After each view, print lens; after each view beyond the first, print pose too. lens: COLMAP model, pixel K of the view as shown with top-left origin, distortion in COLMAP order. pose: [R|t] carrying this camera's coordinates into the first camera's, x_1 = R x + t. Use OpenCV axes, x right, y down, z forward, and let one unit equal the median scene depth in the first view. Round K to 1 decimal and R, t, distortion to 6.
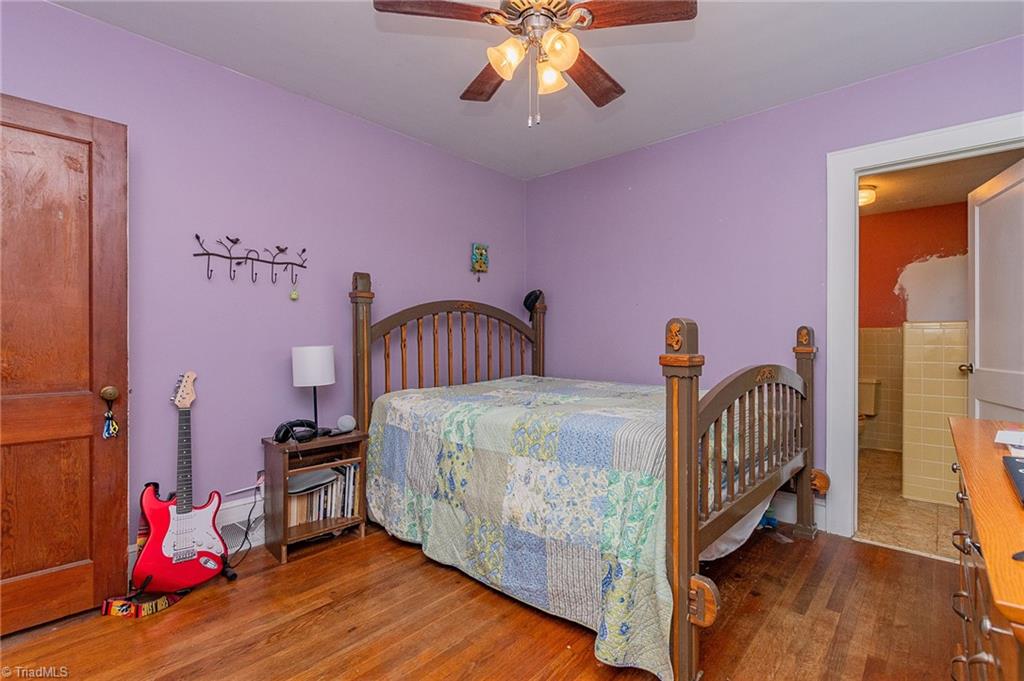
lens RADIAL K [[469.3, 0, 516.2], [0, 469.3, 342.1], [0, 0, 1]] dist [0.025050, -0.000193]
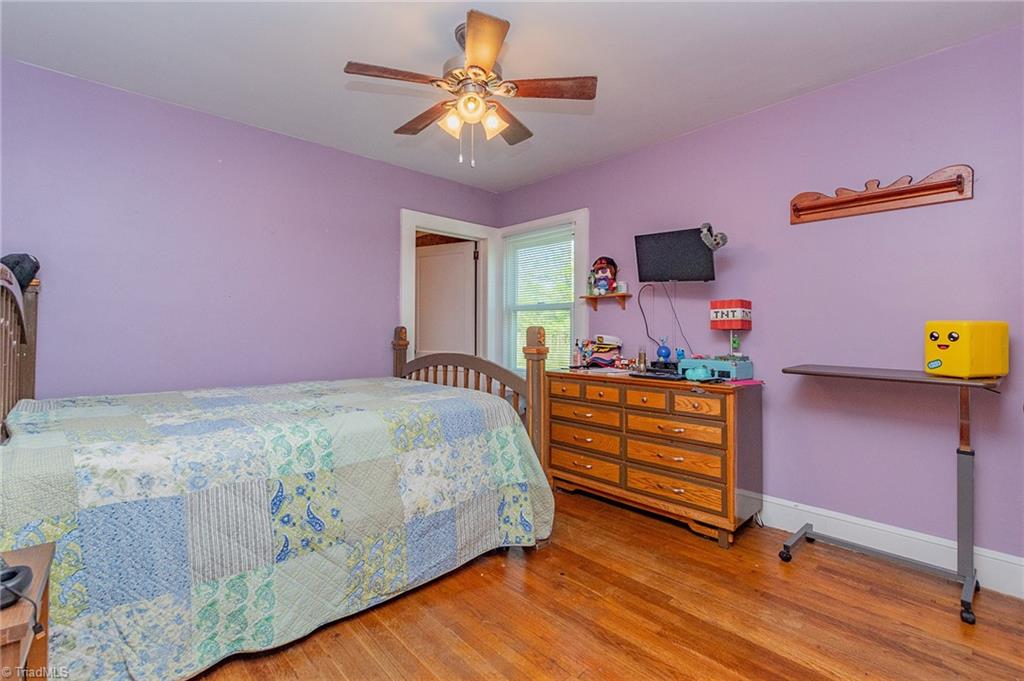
lens RADIAL K [[469.3, 0, 510.2], [0, 469.3, 334.3], [0, 0, 1]] dist [0.025050, -0.000193]
pose [[0.095914, 0.010695, 0.995332, -0.923594], [0.010488, 0.999876, -0.011754, -0.002214], [-0.995334, 0.011566, 0.095790, 0.615568]]
